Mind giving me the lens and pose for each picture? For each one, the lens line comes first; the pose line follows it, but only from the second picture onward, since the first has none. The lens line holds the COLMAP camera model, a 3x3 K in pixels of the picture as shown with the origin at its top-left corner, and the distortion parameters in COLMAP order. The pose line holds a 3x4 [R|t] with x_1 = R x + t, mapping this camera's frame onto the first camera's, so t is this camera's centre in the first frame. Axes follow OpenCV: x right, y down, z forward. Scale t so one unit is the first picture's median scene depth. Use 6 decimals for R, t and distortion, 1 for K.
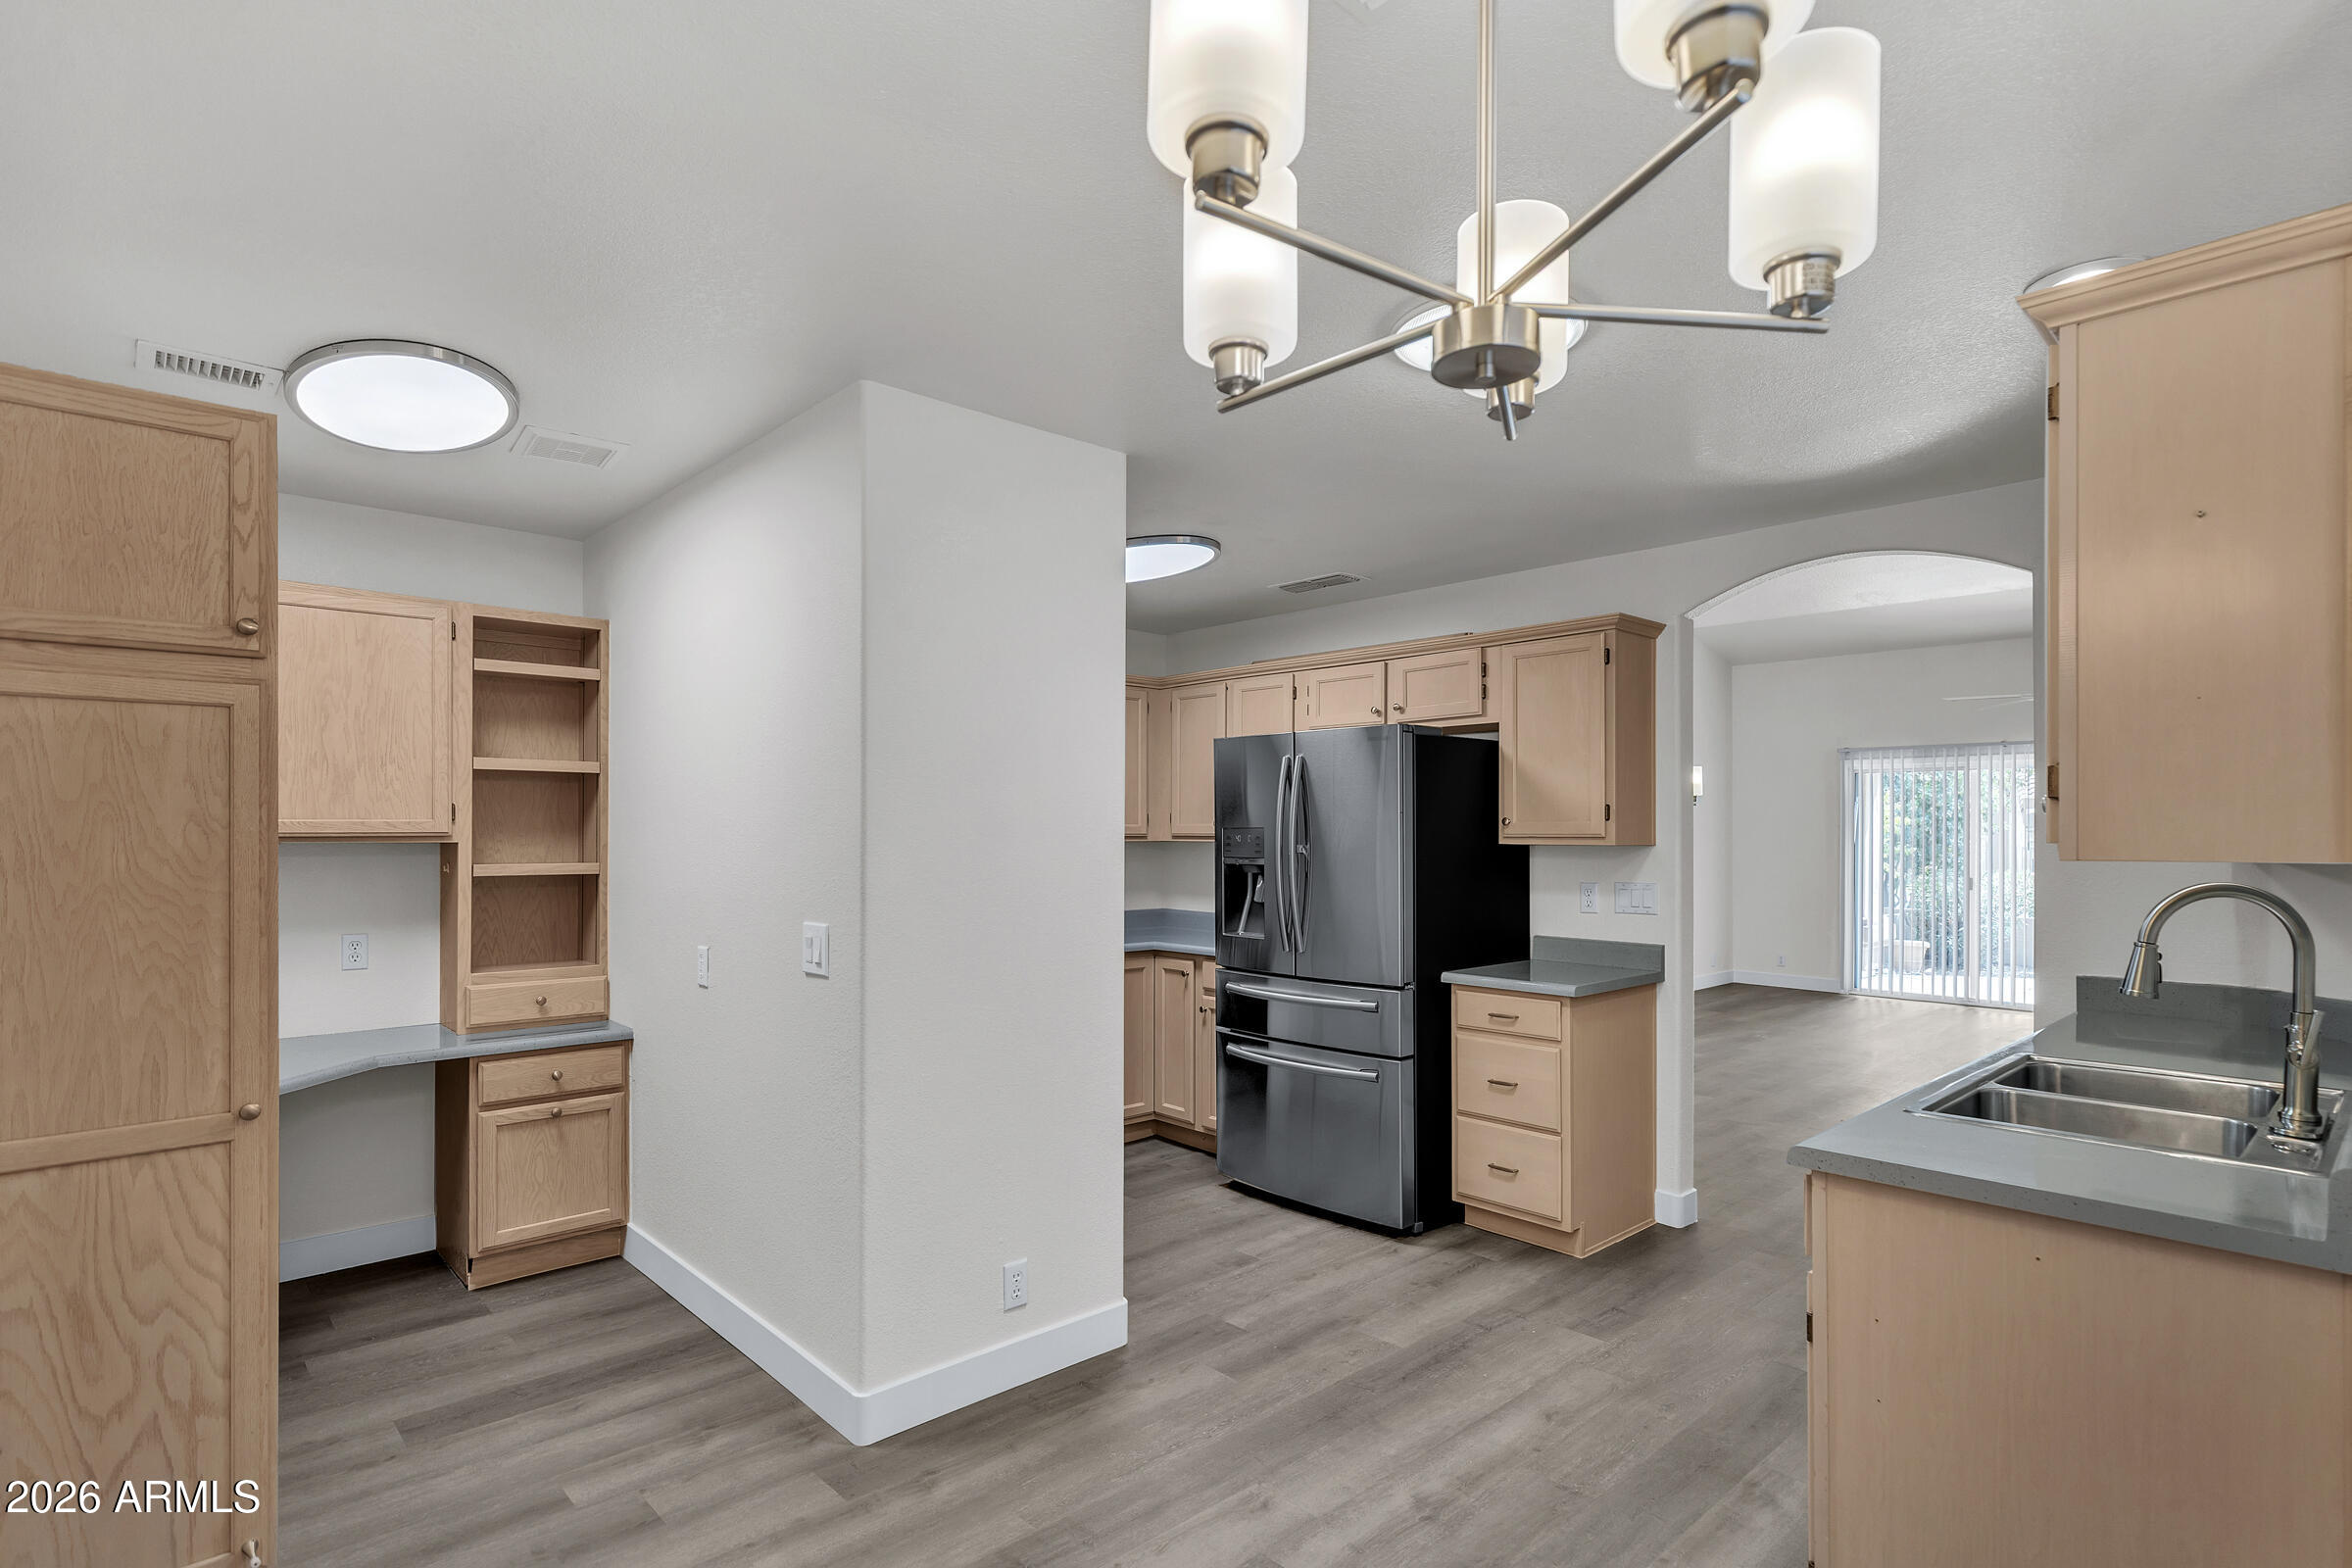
lens RADIAL K [[1155.1, 0, 1178.4], [0, 1155.1, 797.3], [0, 0, 1]] dist [0.000570, 0.000403]
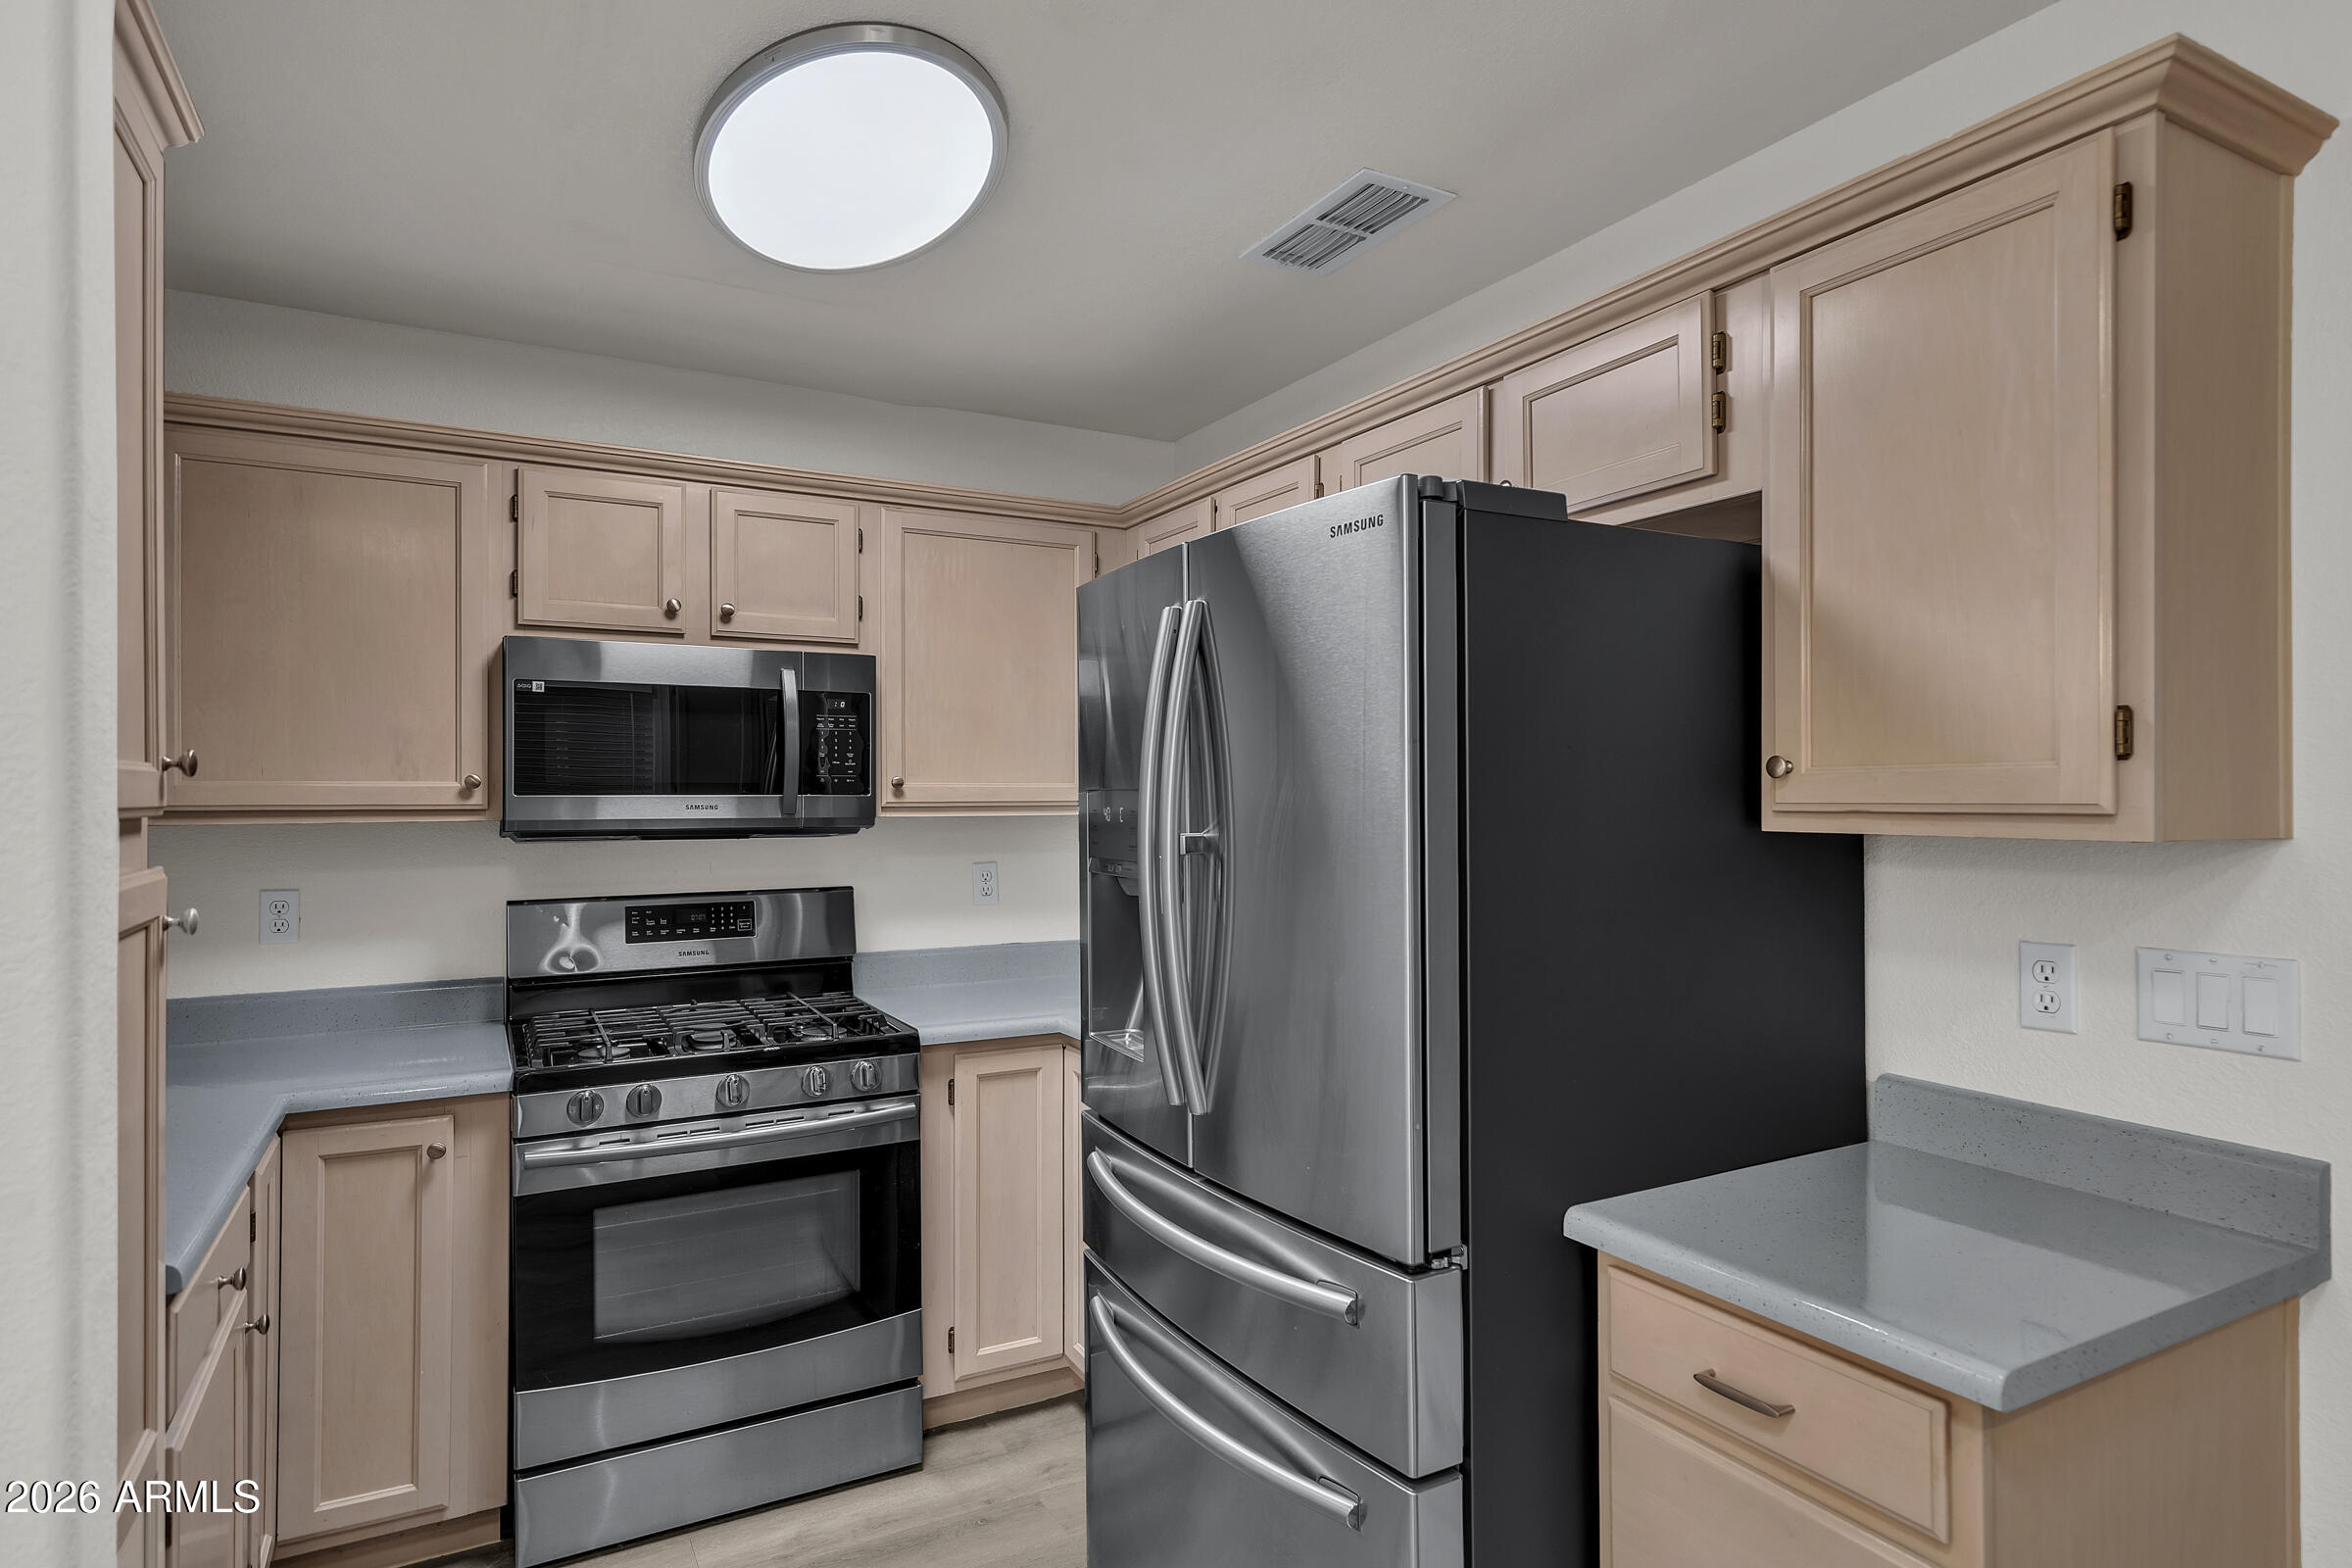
lens RADIAL K [[1268.2, 0, 1179.0], [0, 1268.2, 777.2], [0, 0, 1]] dist [0.000382, 0.000214]
pose [[0.969734, -0.010115, -0.243956, 0.200087], [0.014619, 0.999754, 0.016660, 0.014691], [0.243727, -0.019722, 0.969643, 0.581204]]
